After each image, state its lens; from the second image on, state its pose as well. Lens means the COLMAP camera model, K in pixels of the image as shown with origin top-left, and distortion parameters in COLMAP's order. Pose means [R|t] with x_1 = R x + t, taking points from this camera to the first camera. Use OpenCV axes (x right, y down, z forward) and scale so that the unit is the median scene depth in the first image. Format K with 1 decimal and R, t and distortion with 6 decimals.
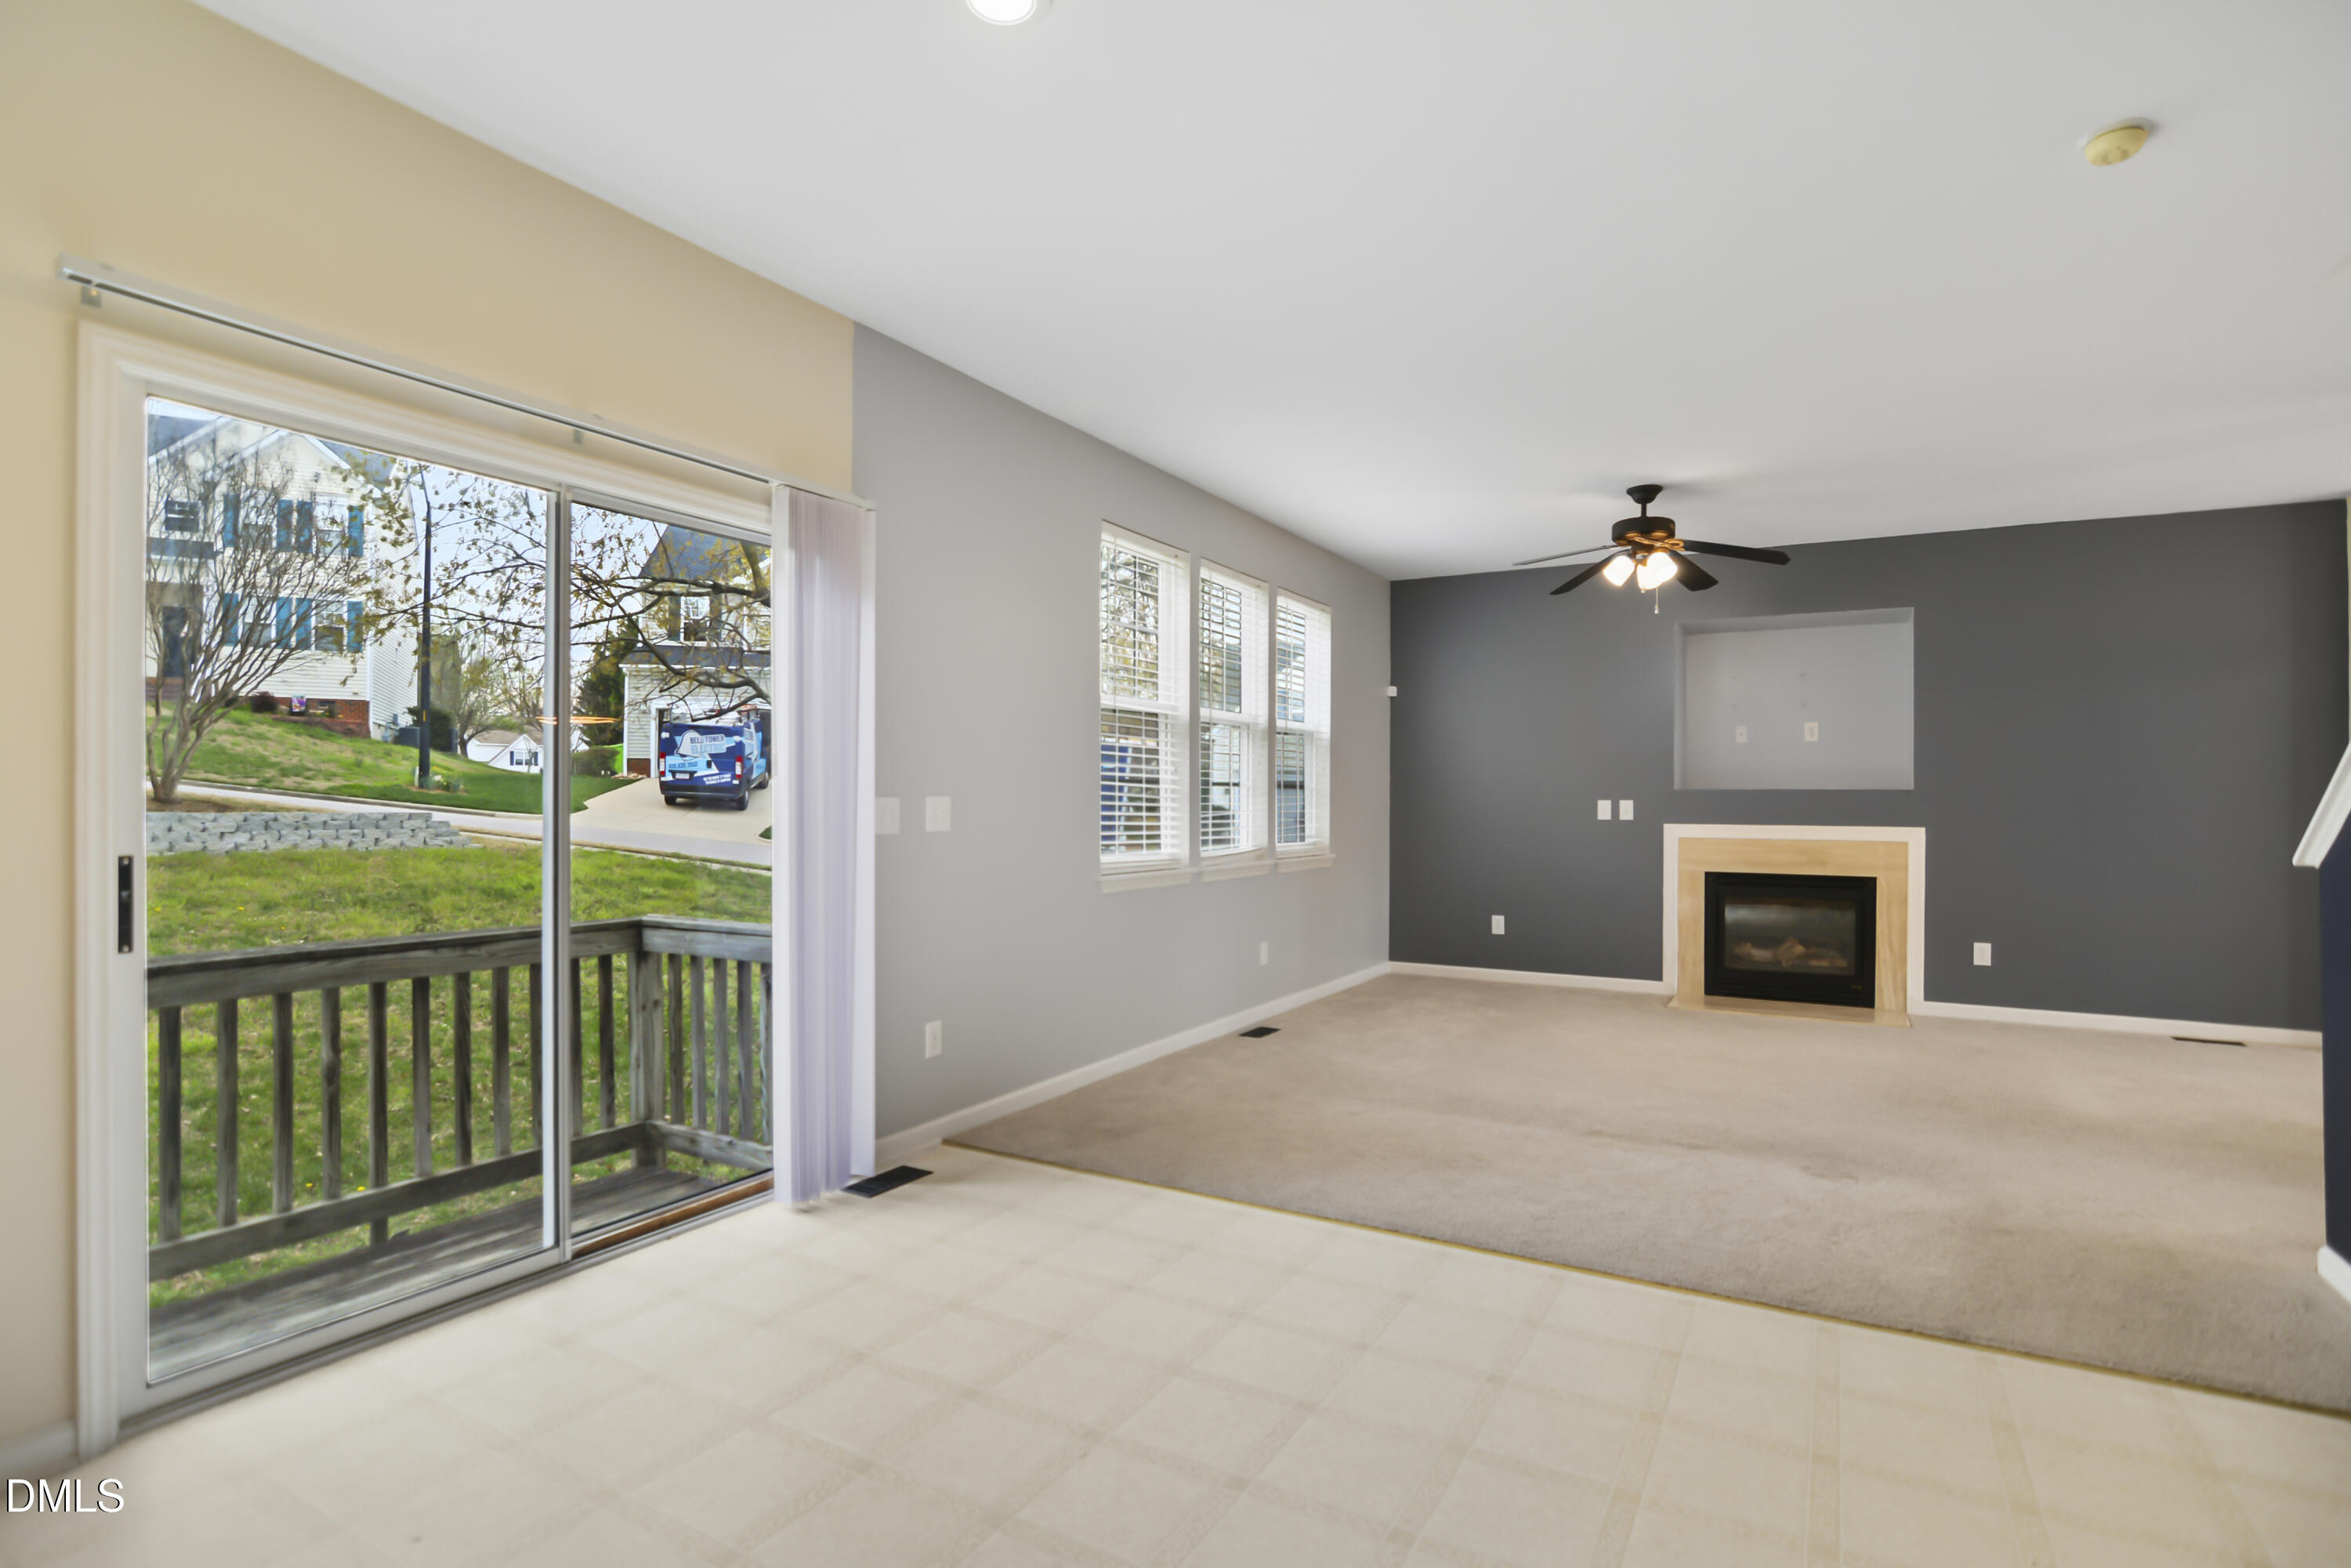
lens RADIAL K [[1164.2, 0, 1174.9], [0, 1164.2, 796.7], [0, 0, 1]] dist [-0.014170, 0.000565]
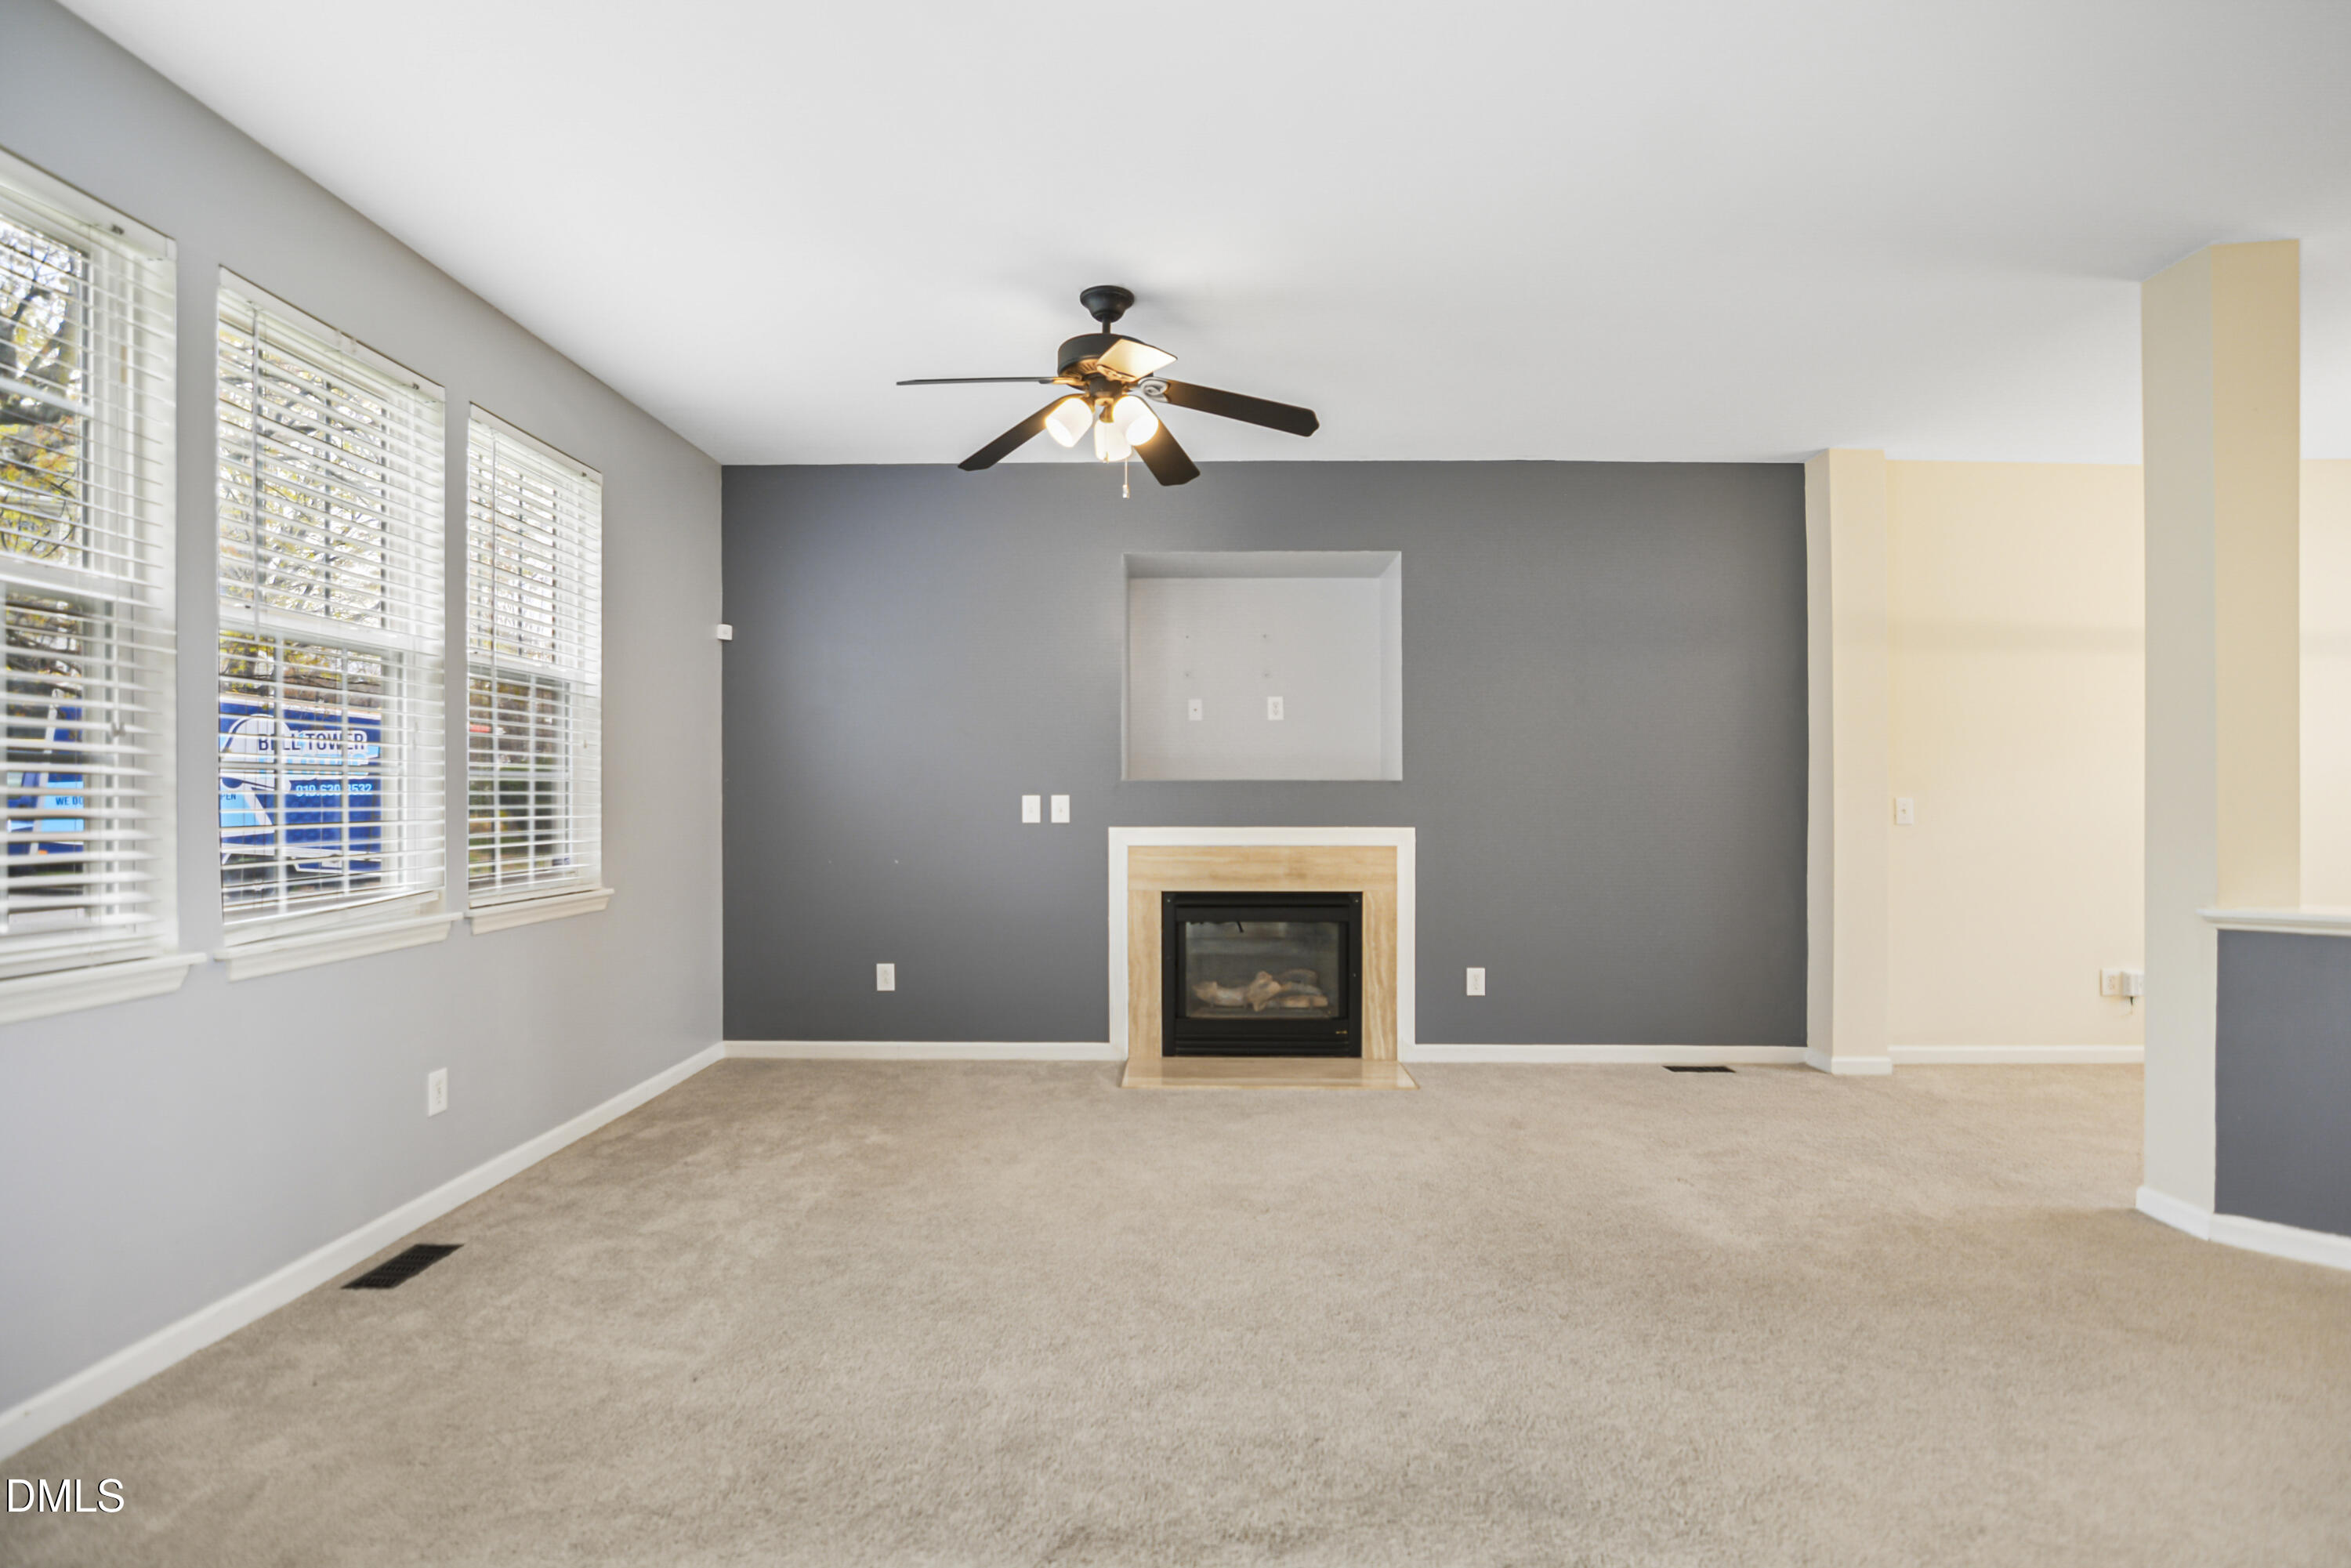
lens RADIAL K [[1164.2, 0, 1164.4], [0, 1164.2, 799.8], [0, 0, 1]] dist [-0.014170, 0.000565]
pose [[0.879239, -0.007879, 0.476317, 0.113244], [0.005580, 0.999965, 0.006239, 0.001954], [-0.476349, -0.002828, 0.879252, 0.373251]]
